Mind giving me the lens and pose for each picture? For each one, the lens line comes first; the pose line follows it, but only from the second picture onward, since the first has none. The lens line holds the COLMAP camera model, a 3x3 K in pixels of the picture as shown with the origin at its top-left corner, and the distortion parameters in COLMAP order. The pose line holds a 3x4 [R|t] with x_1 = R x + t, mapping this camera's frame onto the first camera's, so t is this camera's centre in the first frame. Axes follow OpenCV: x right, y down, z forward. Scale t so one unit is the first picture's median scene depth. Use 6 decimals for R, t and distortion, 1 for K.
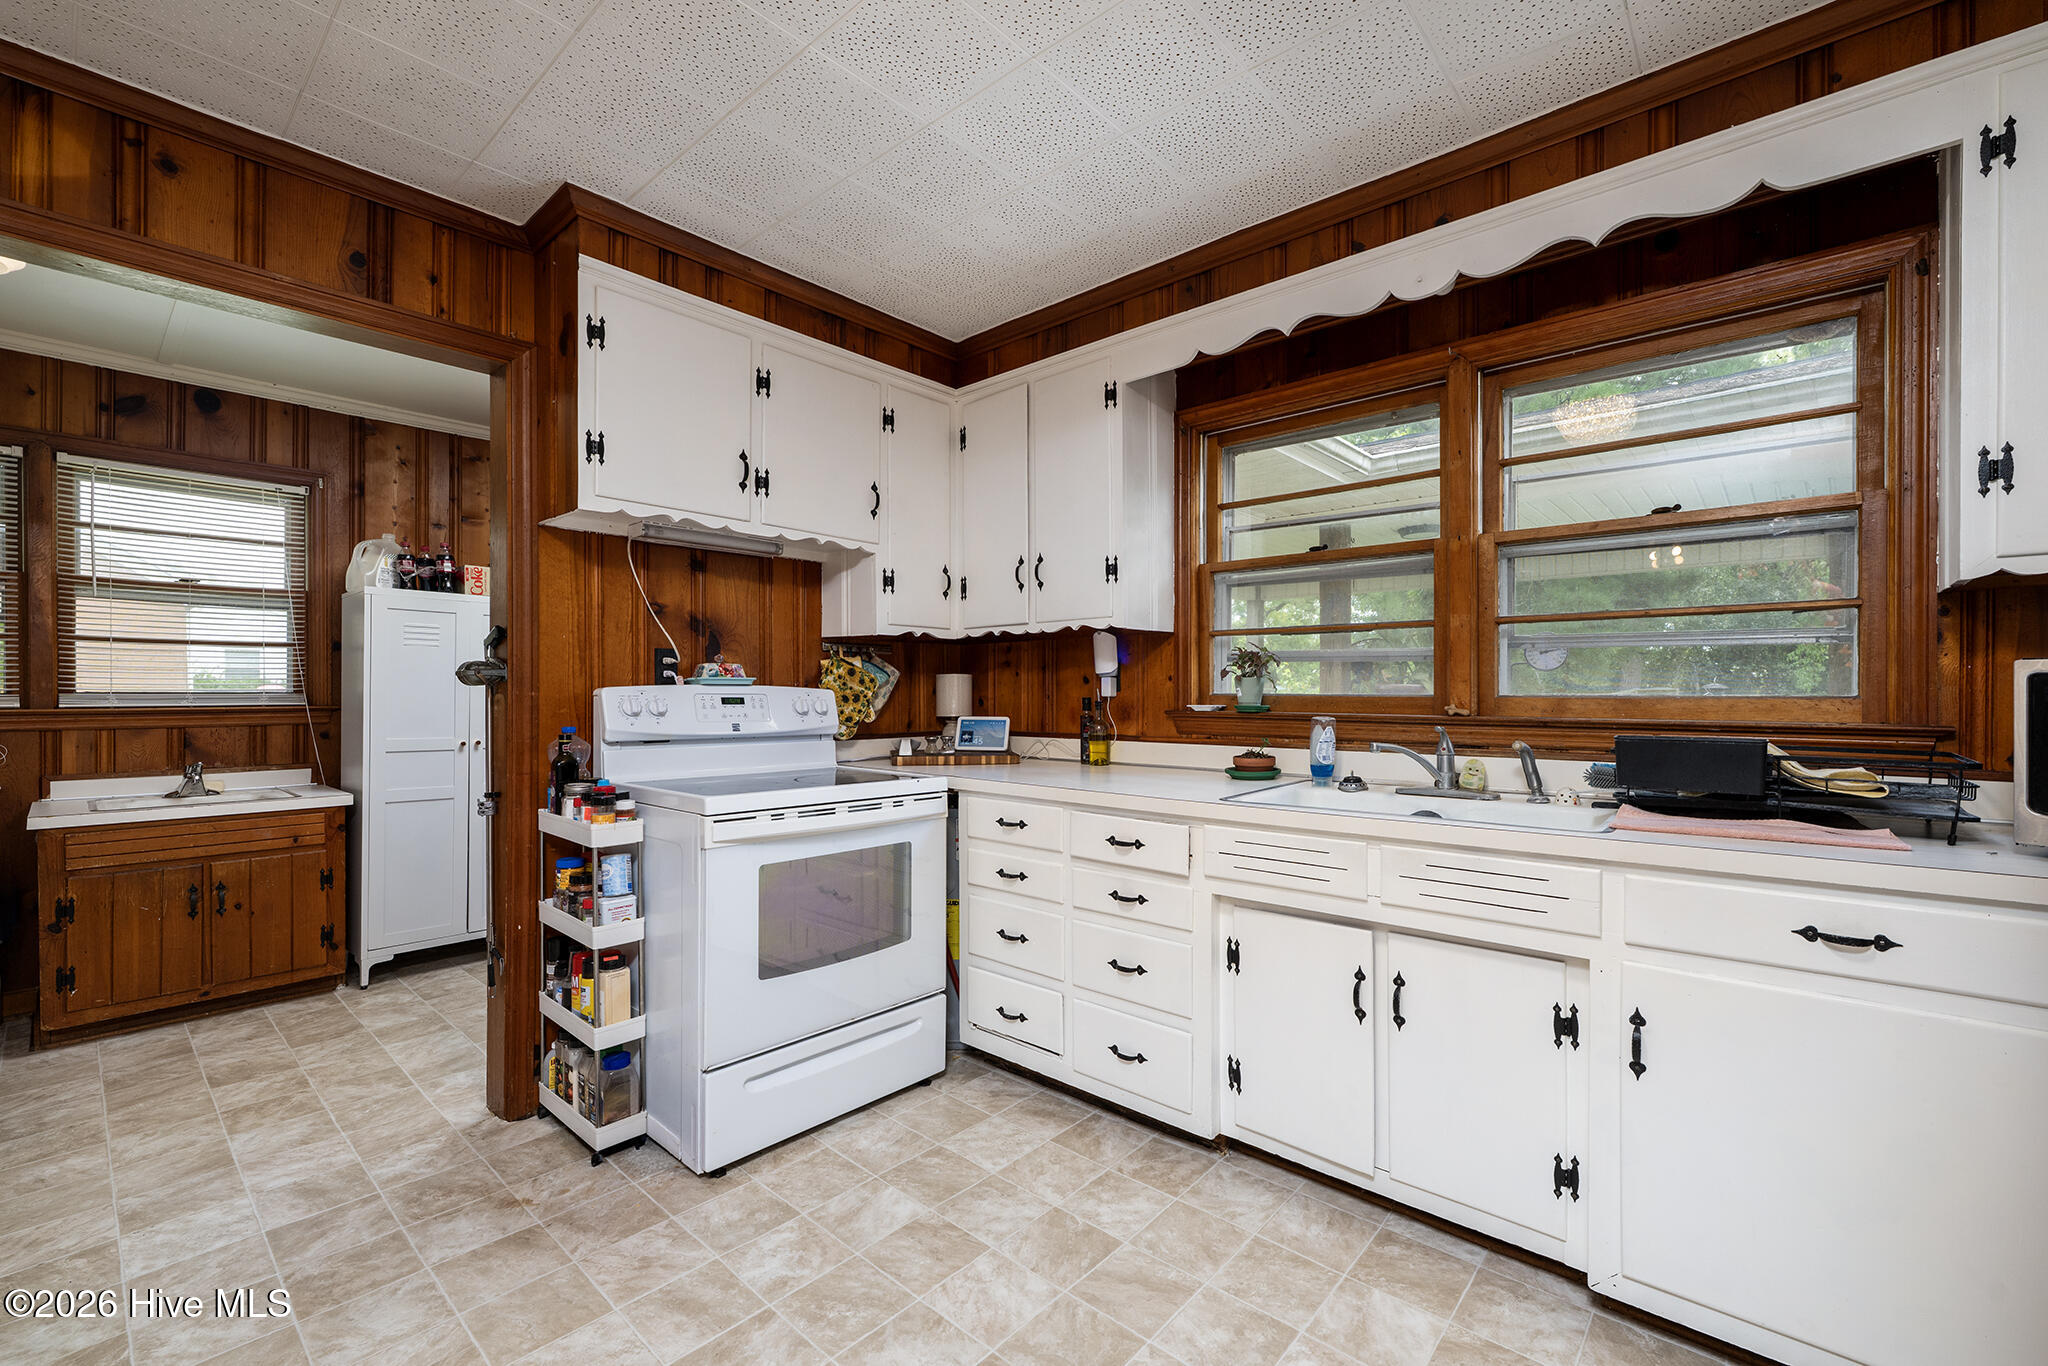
lens RADIAL K [[823.2, 0, 967.1], [0, 823.2, 692.8], [0, 0, 1]] dist [0.001338, 0.000069]
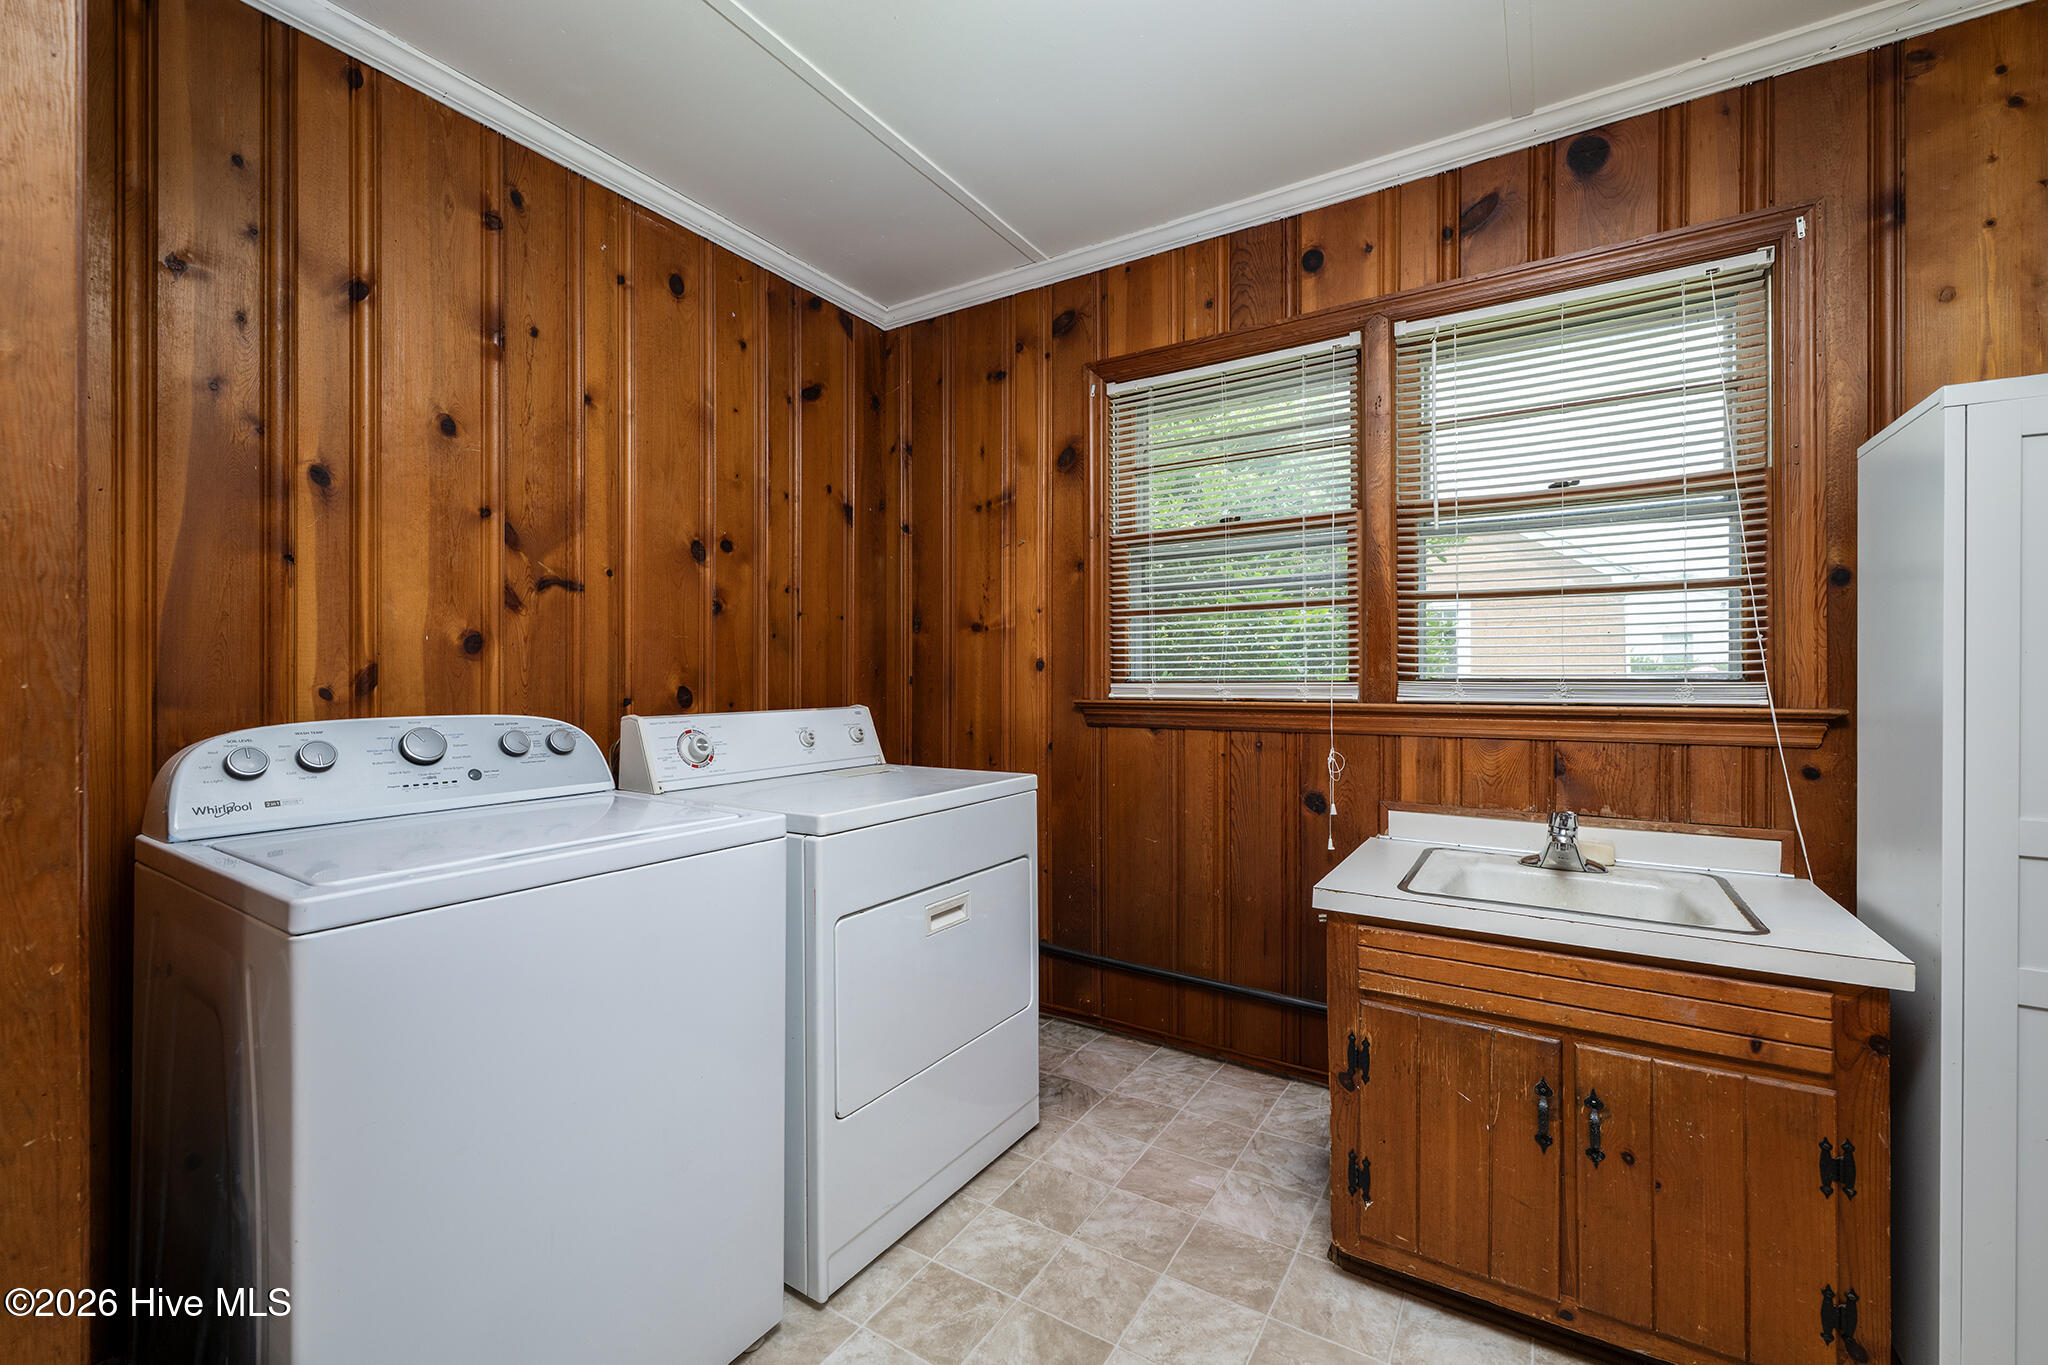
lens RADIAL K [[823.2, 0, 1076.3], [0, 823.2, 670.6], [0, 0, 1]] dist [0.001338, 0.000069]
pose [[0.213800, -0.004023, -0.976869, -0.567504], [0.001142, 0.999992, -0.003868, -0.005414], [0.976877, -0.000288, 0.213802, 0.680386]]
